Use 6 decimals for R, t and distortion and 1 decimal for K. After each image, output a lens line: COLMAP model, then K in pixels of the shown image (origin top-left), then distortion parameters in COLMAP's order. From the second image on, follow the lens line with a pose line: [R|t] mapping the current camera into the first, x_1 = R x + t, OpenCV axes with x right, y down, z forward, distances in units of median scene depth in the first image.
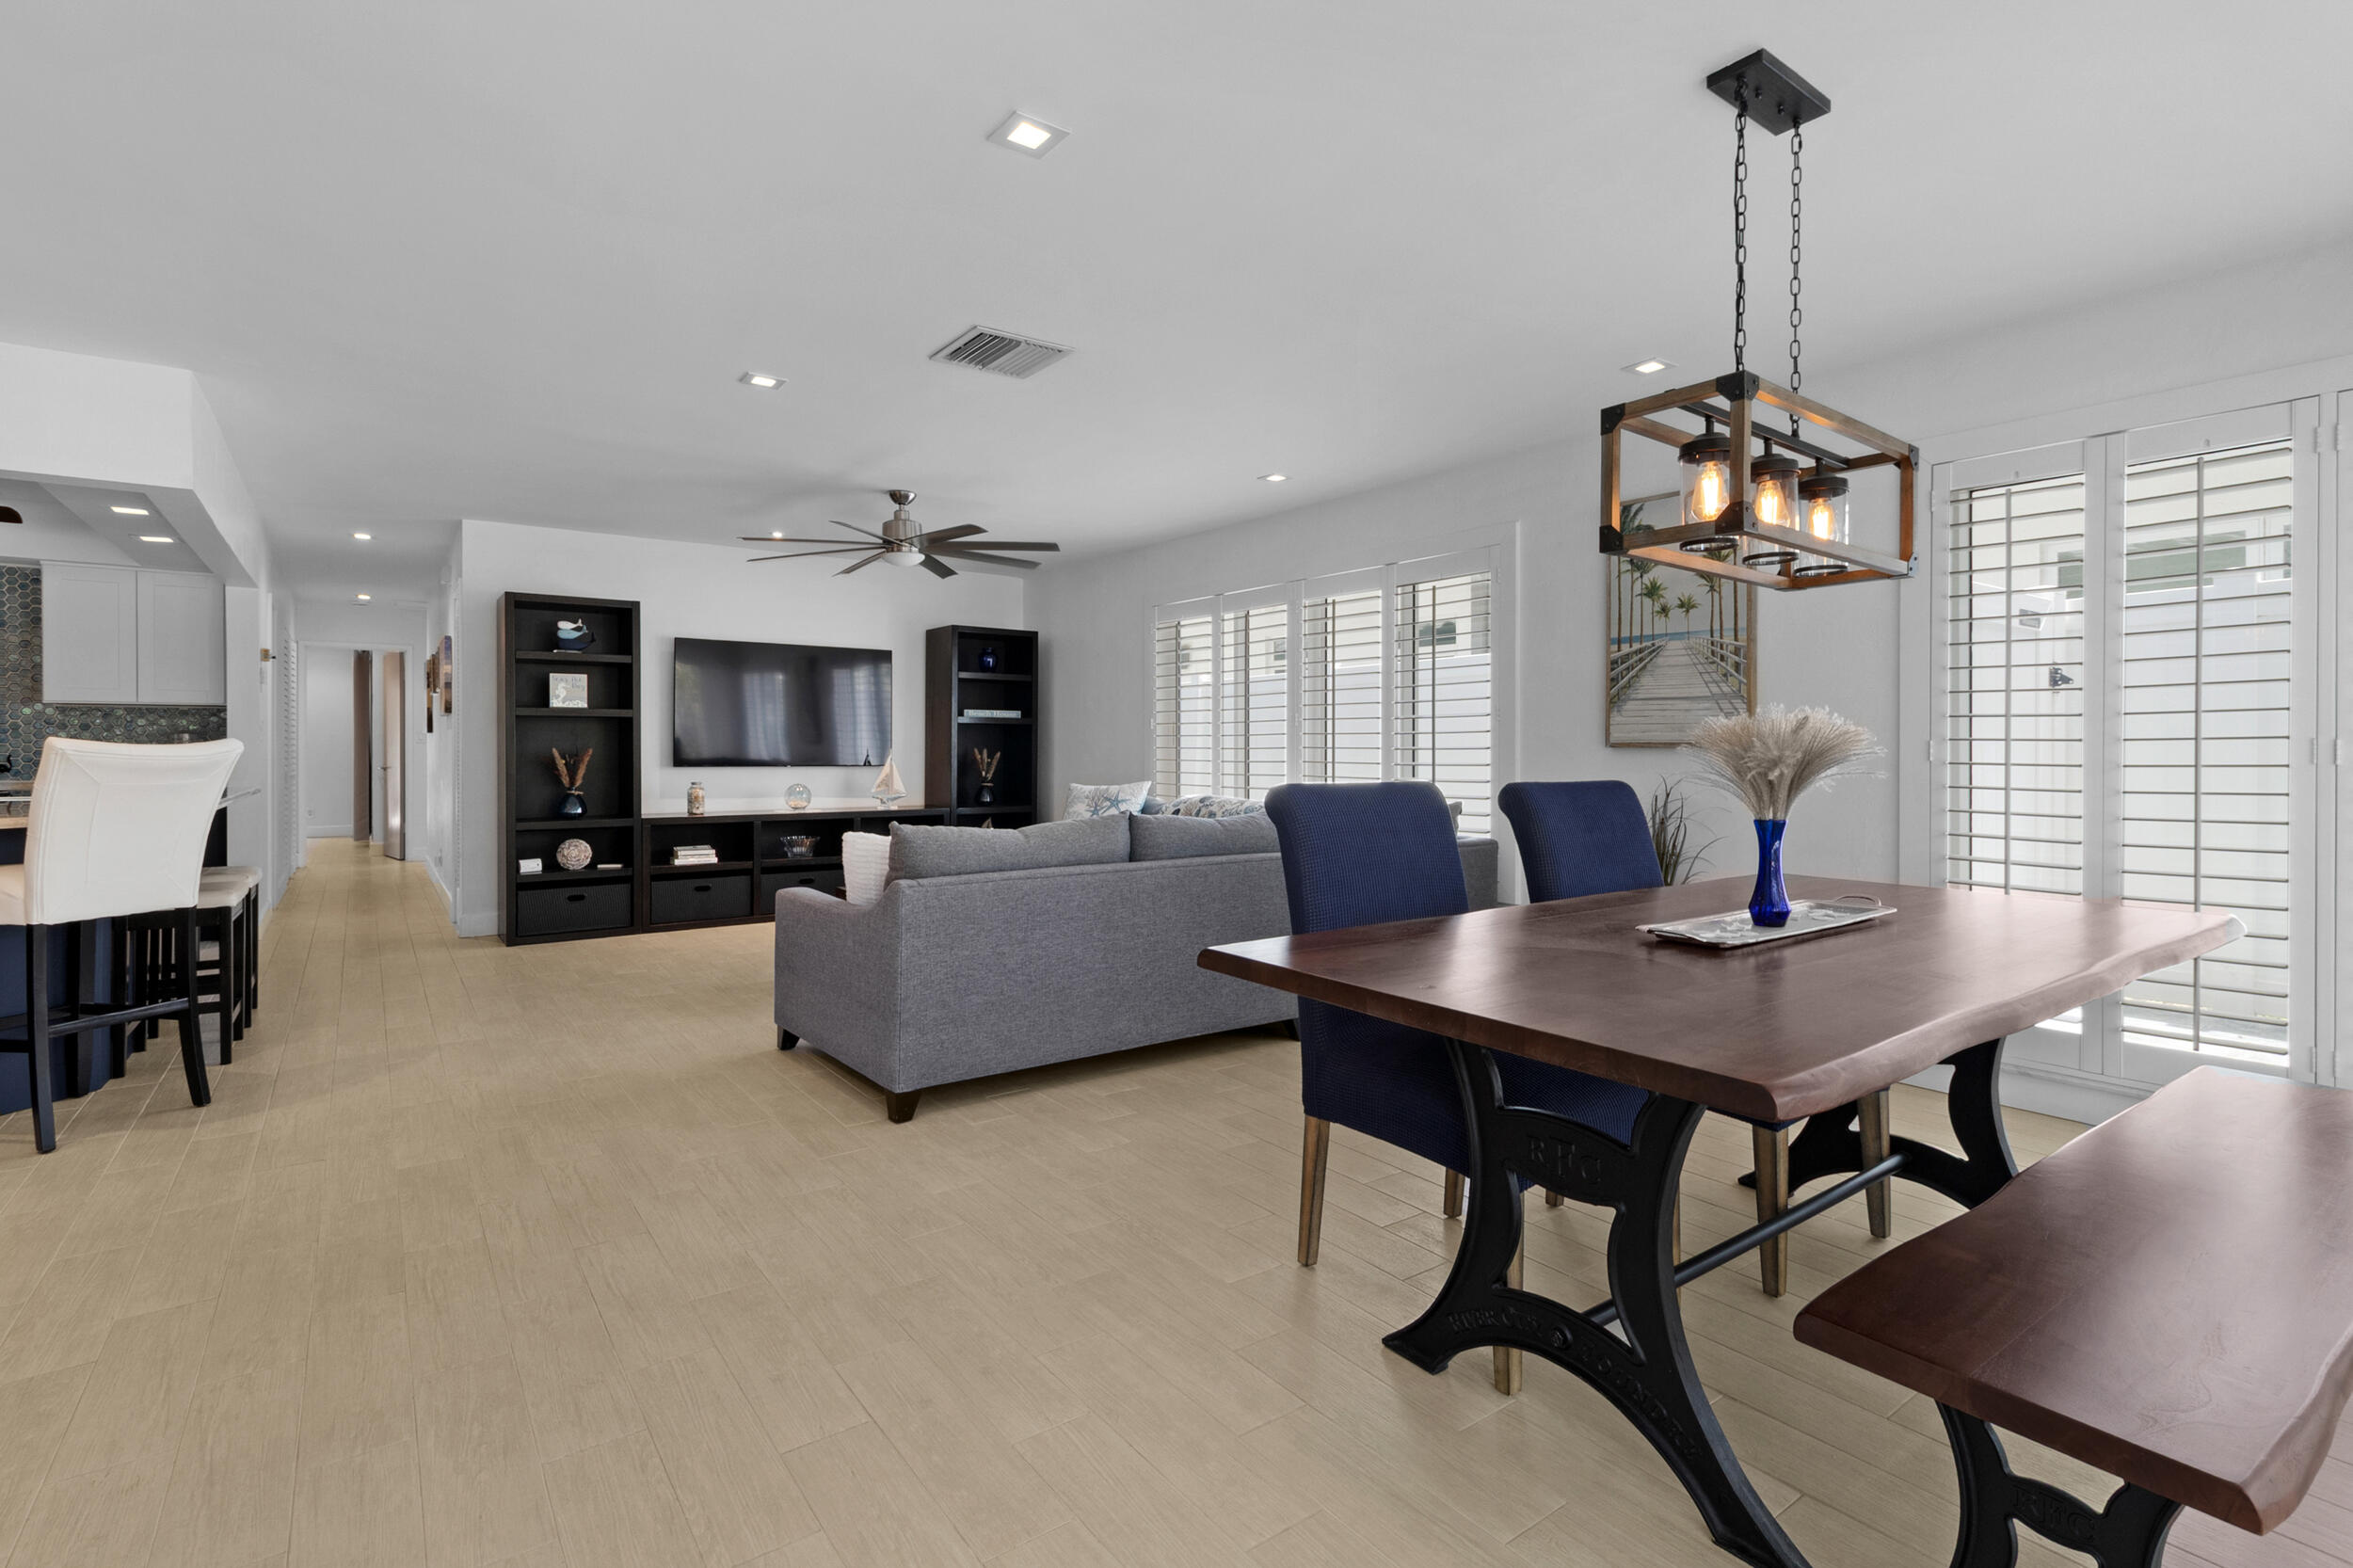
lens RADIAL K [[1106.6, 0, 1177.7], [0, 1106.6, 745.6], [0, 0, 1]] dist [0.001047, 0.000055]
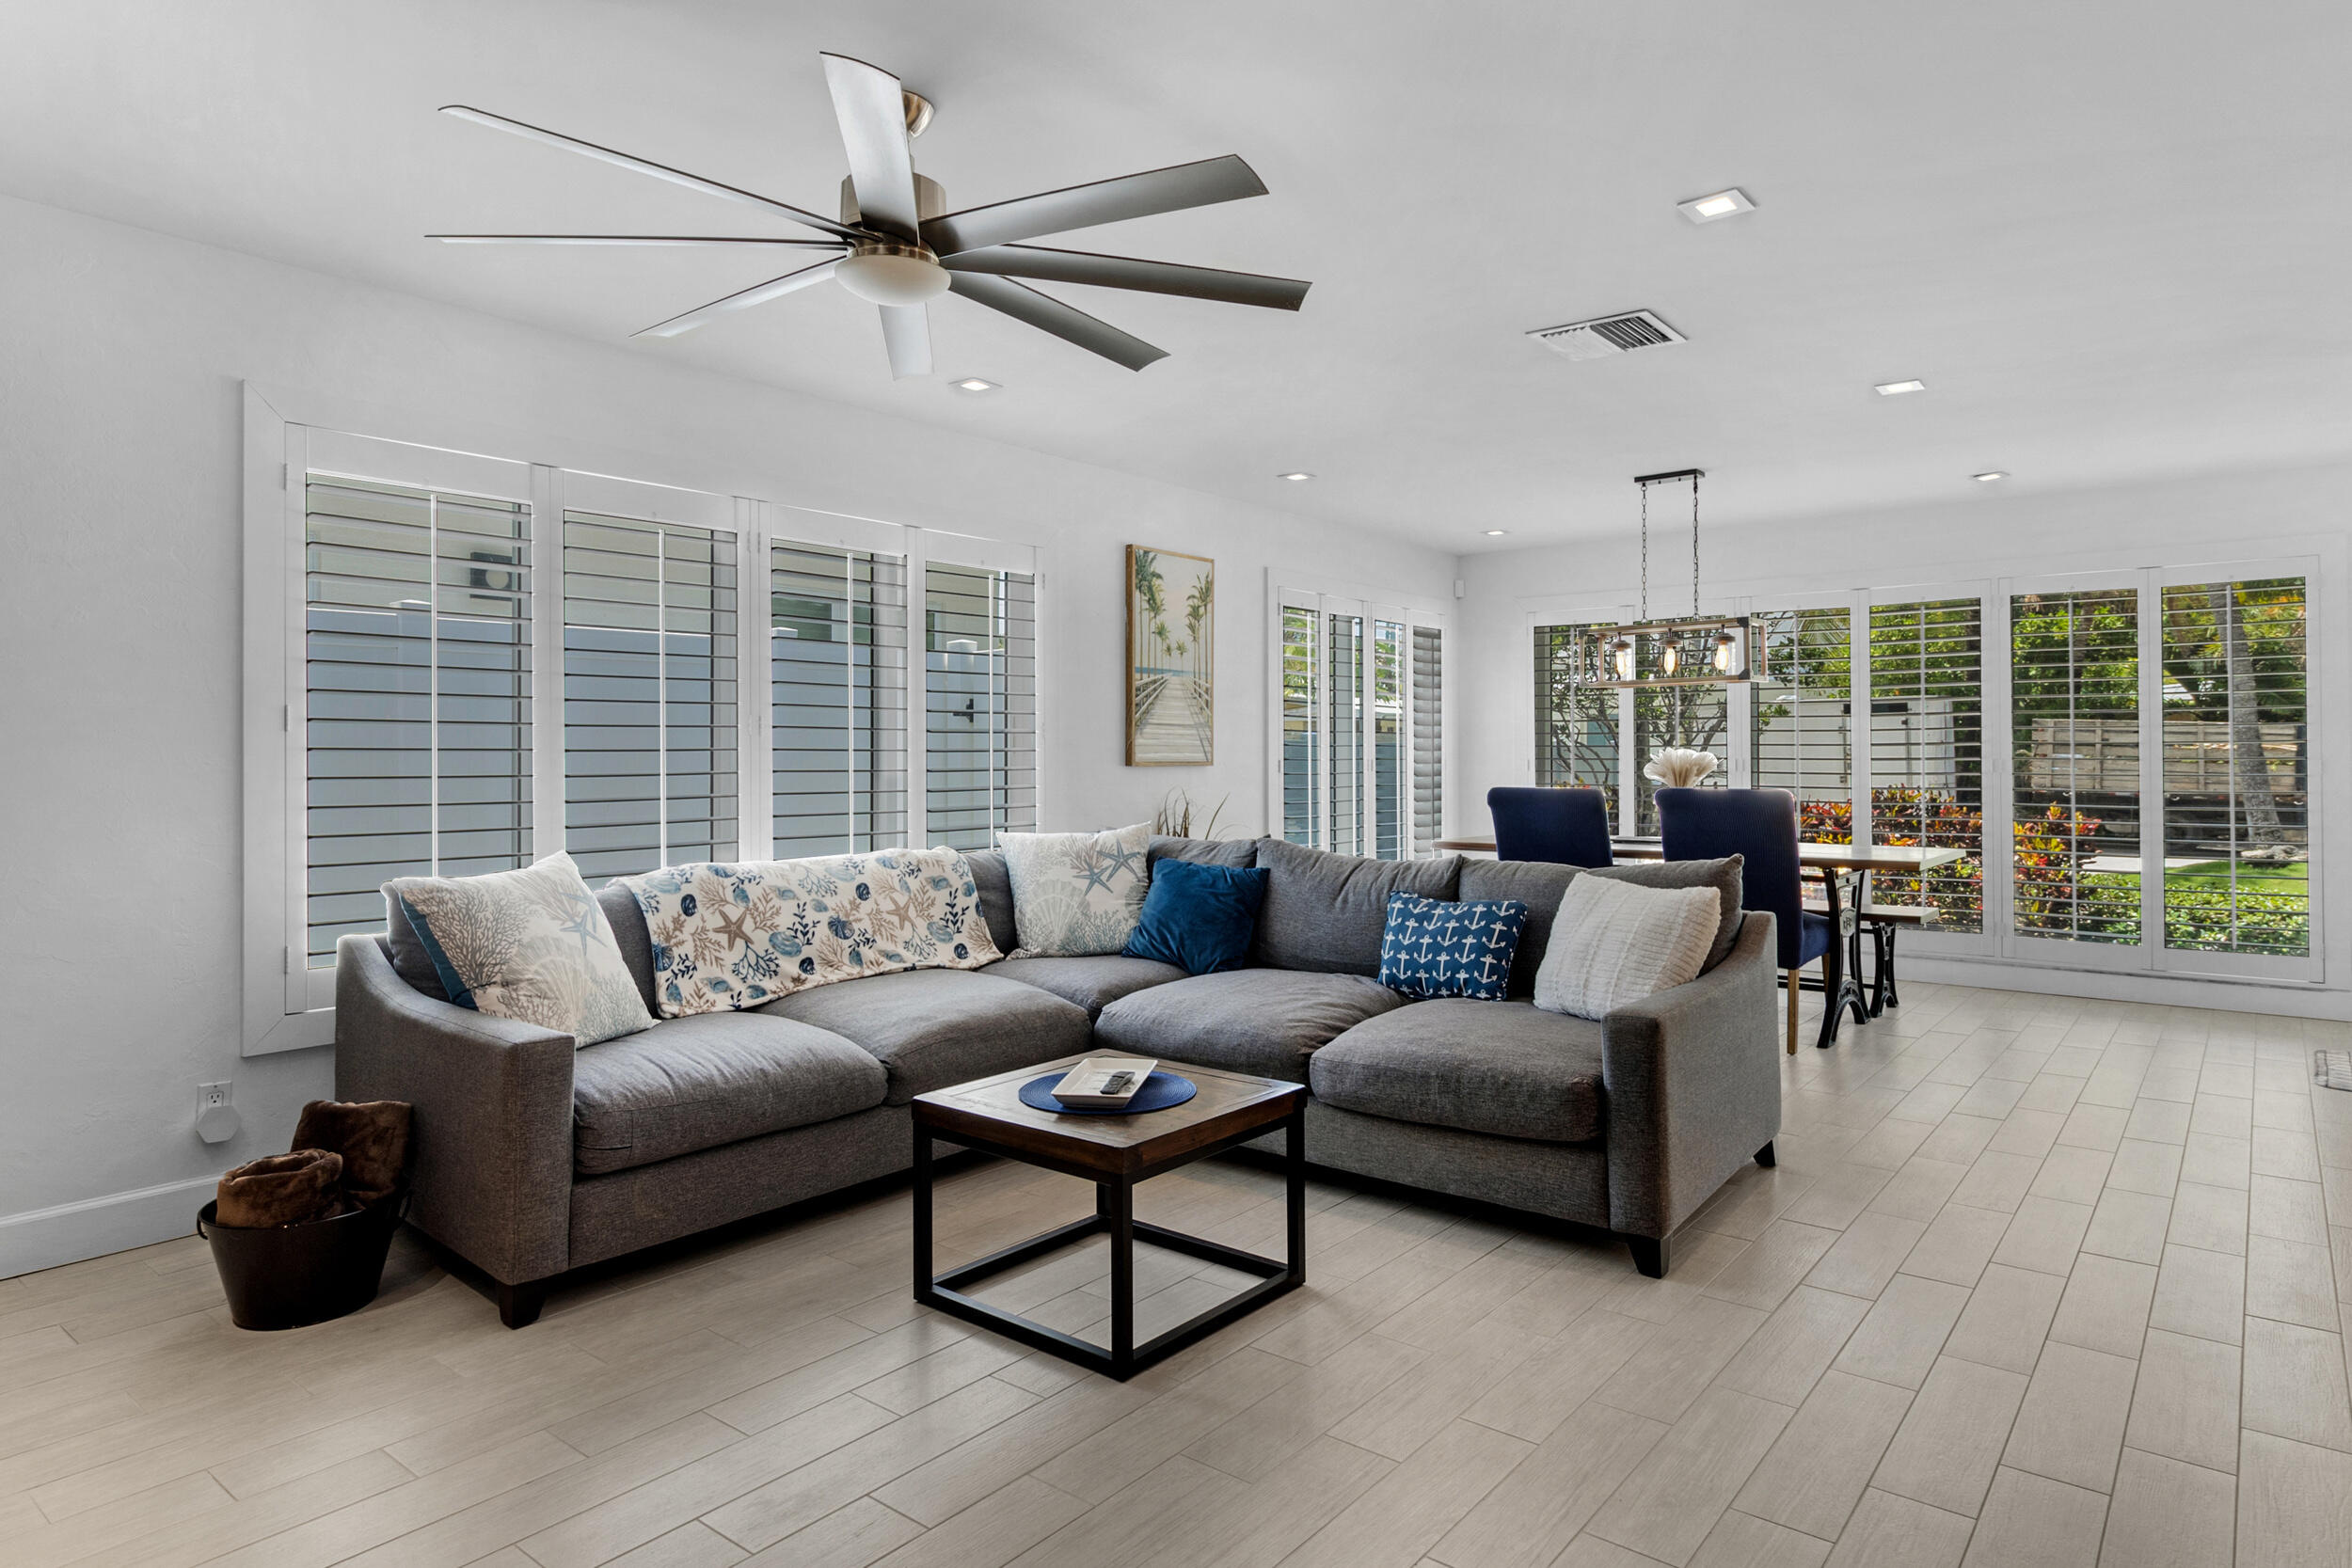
lens RADIAL K [[1297.1, 0, 1184.9], [0, 1297.1, 750.7], [0, 0, 1]] dist [0.004288, 0.000802]
pose [[-0.236258, 0.004613, 0.971679, -0.601307], [0.003724, 0.999986, -0.003842, -0.006094], [-0.971683, 0.002711, -0.236272, 0.866830]]
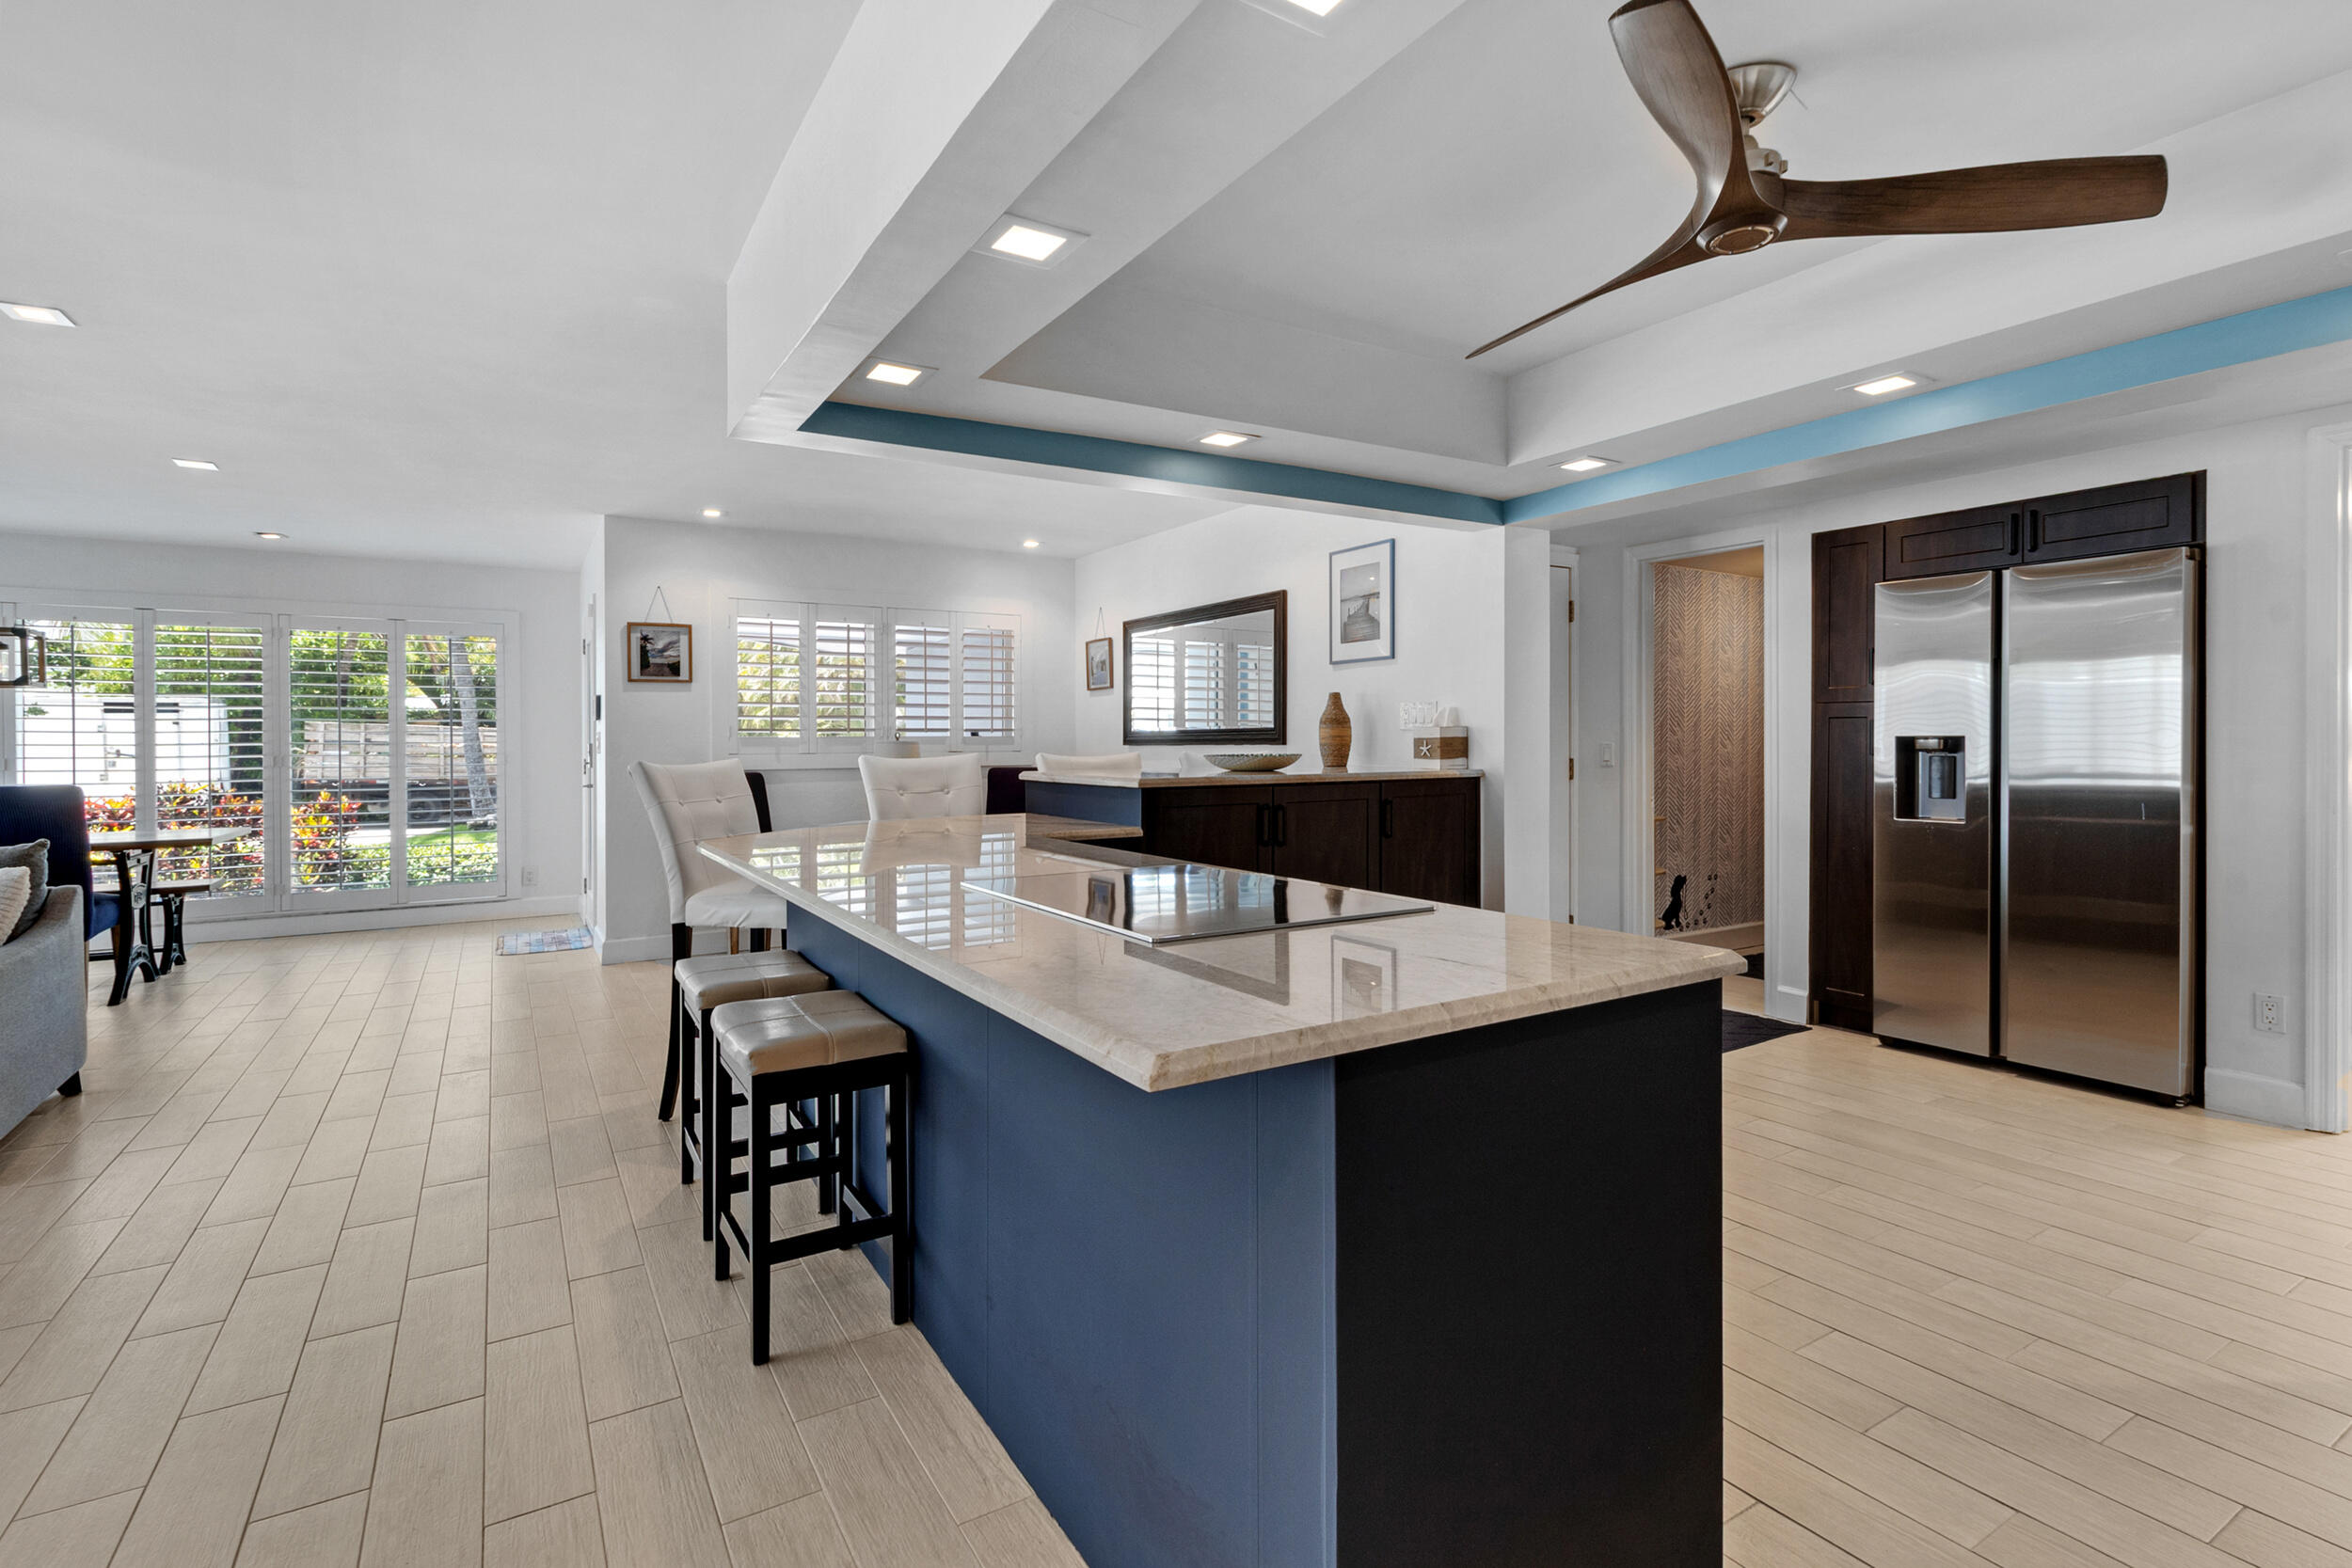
lens RADIAL K [[1113.0, 0, 1168.6], [0, 1113.0, 754.1], [0, 0, 1]] dist [0.026104, 0.000146]
pose [[-0.994839, 0.005858, 0.101294, -0.768991], [0.007066, 0.999908, 0.011575, -0.010311], [-0.101217, 0.012231, -0.994789, 1.047821]]
